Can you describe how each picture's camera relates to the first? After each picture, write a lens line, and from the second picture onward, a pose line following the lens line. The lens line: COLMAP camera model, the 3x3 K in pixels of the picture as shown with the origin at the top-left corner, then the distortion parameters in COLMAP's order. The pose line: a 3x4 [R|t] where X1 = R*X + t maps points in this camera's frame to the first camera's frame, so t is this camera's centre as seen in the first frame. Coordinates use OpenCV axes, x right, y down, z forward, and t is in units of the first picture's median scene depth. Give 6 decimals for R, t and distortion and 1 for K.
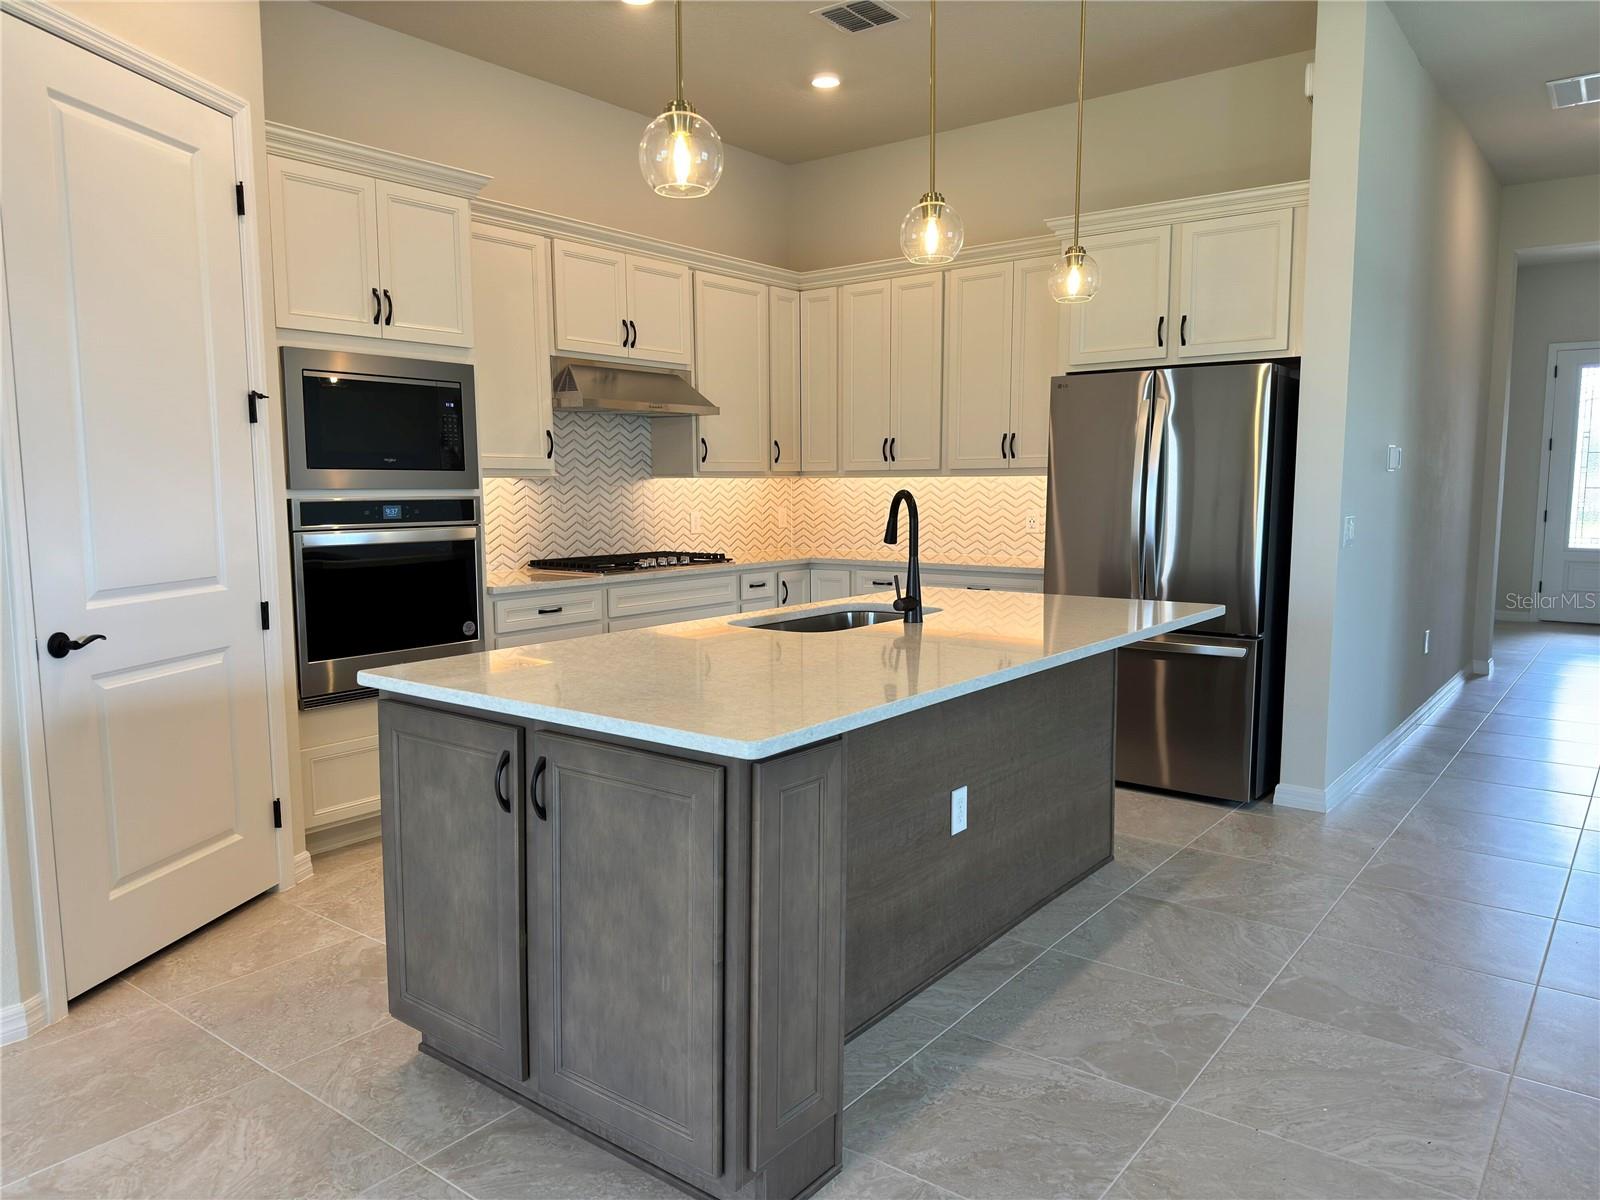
lens RADIAL K [[1116.2, 0, 812.2], [0, 1116.2, 615.6], [0, 0, 1]] dist [0.034841, -0.053360]
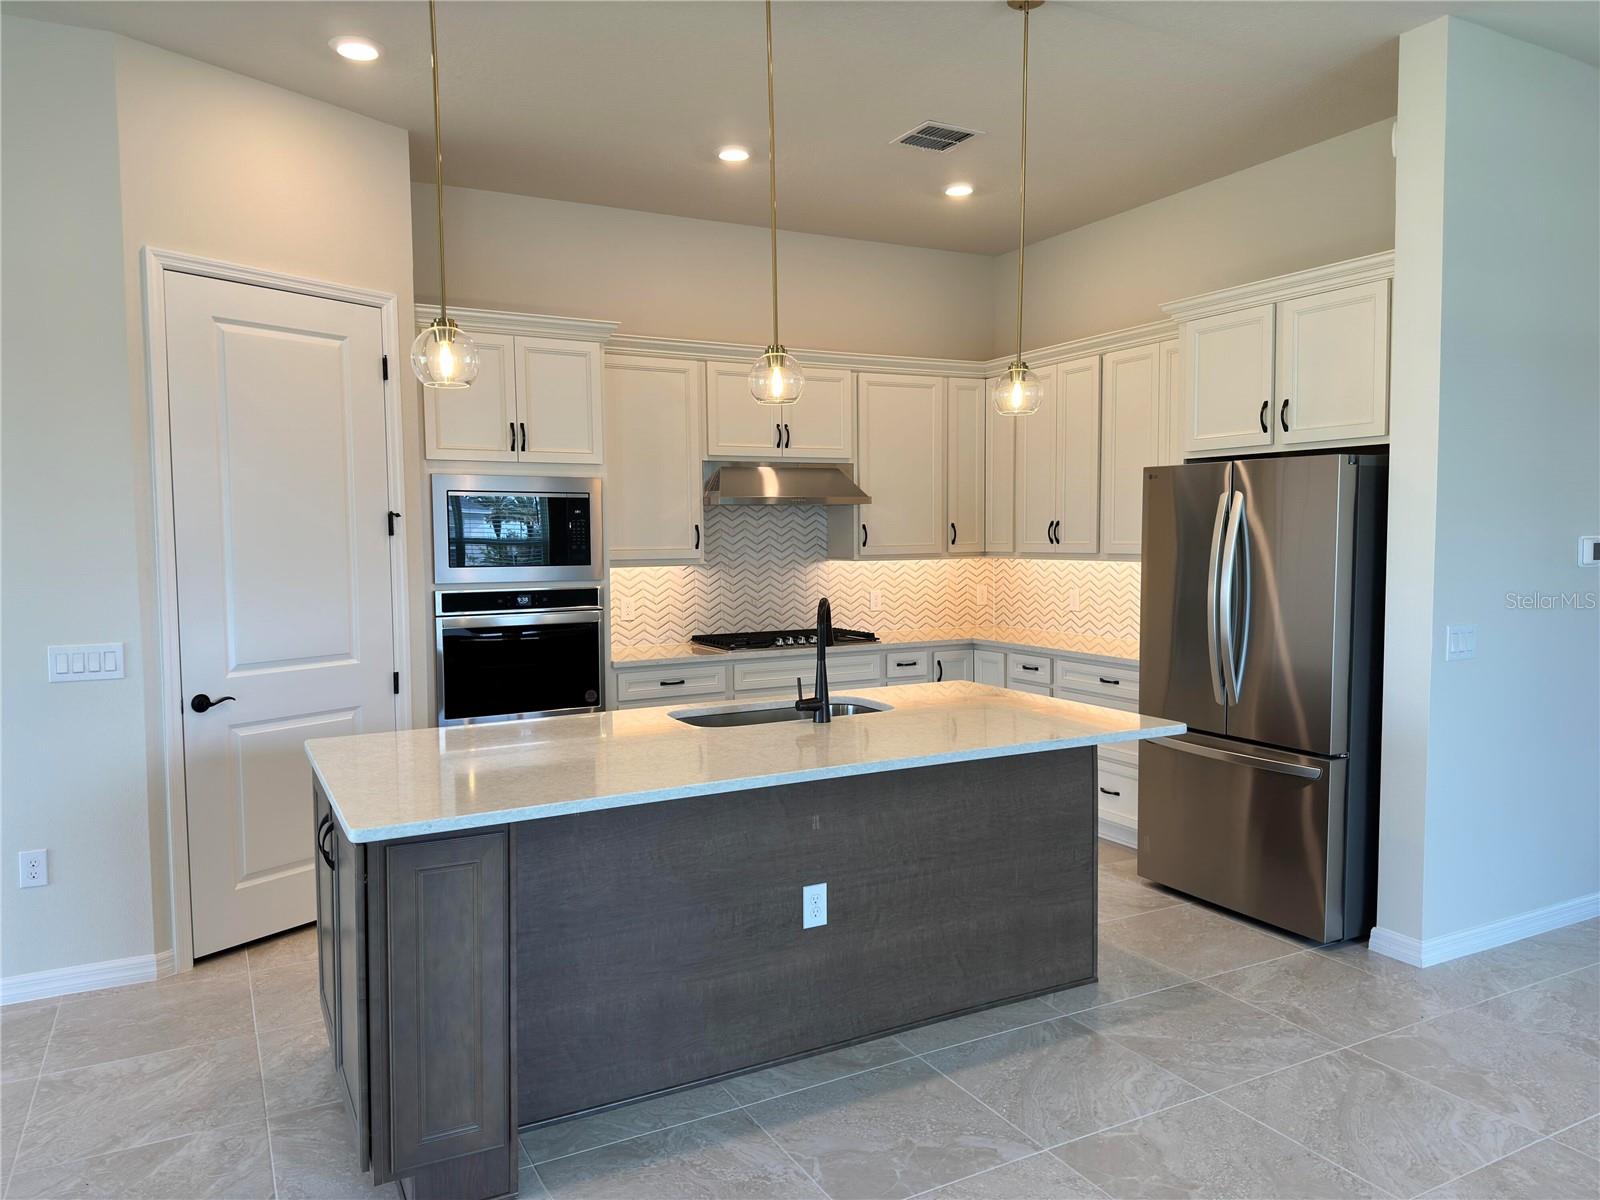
lens RADIAL K [[1116.2, 0, 796.8], [0, 1116.2, 600.9], [0, 0, 1]] dist [0.034841, -0.053360]
pose [[0.911533, 0.022008, -0.410637, 0.409933], [-0.044406, 0.997996, -0.045086, -0.049957], [0.408822, 0.059332, 0.910684, 0.004375]]
